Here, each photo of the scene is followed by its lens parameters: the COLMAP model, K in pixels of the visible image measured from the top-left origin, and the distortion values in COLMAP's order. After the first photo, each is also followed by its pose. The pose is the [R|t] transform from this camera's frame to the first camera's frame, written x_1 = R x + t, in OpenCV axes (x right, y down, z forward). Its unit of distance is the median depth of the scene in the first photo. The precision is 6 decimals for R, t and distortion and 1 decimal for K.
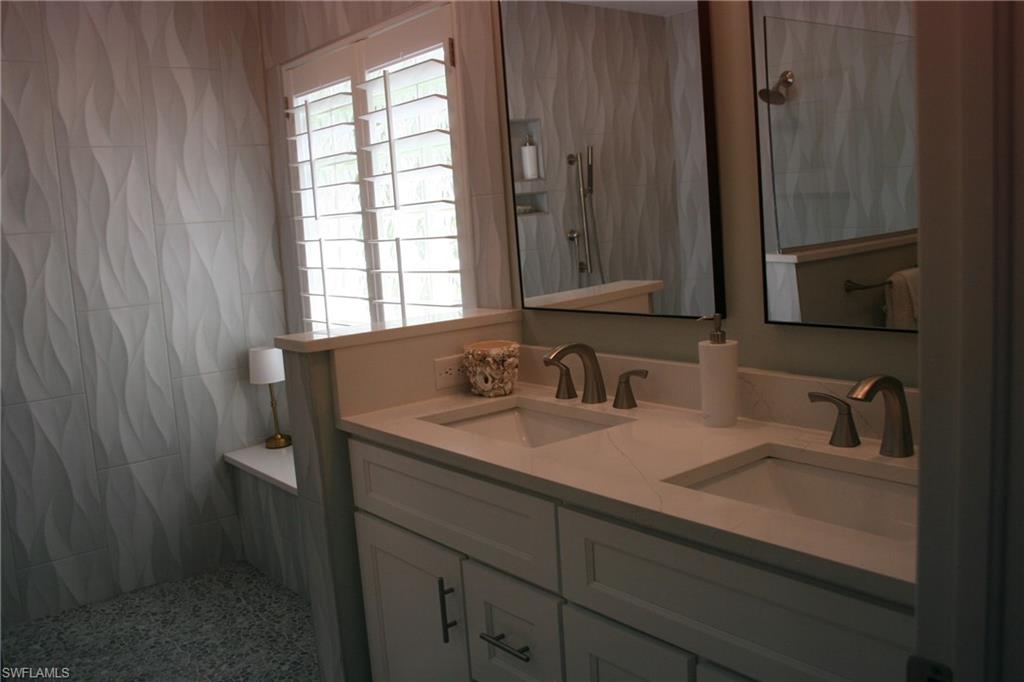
lens RADIAL K [[860.5, 0, 510.8], [0, 860.5, 338.3], [0, 0, 1]] dist [-0.151483, 0.121080]
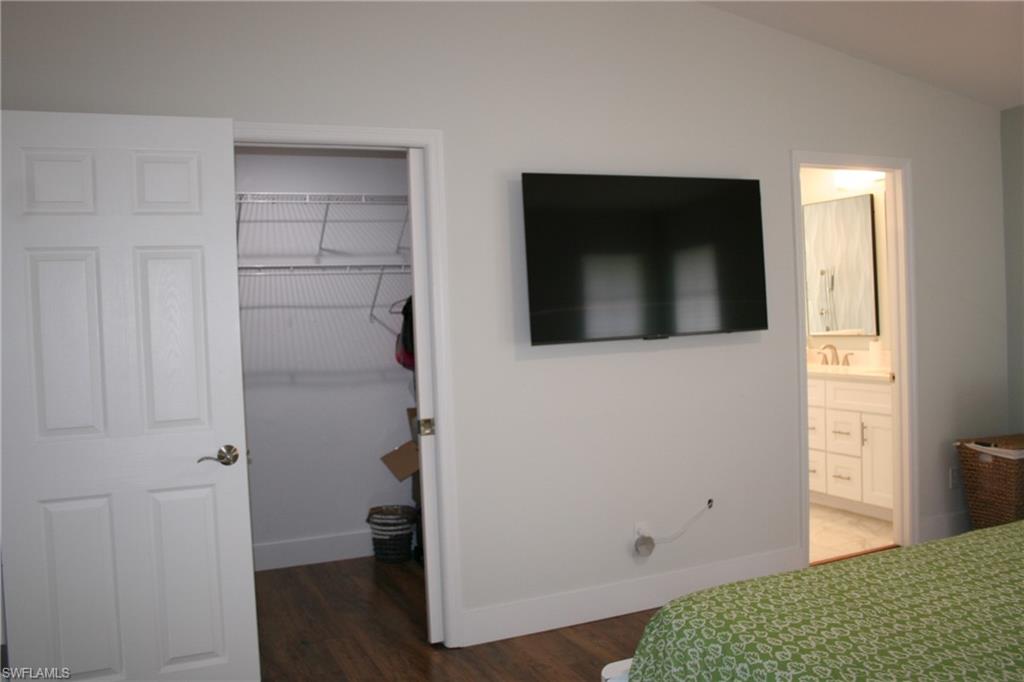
lens RADIAL K [[860.5, 0, 516.3], [0, 860.5, 339.6], [0, 0, 1]] dist [-0.151483, 0.121080]
pose [[0.967479, 0.041319, -0.249554, -0.233029], [-0.063550, 0.994630, -0.081690, 0.281229], [0.244838, 0.094893, 0.964909, -1.990905]]
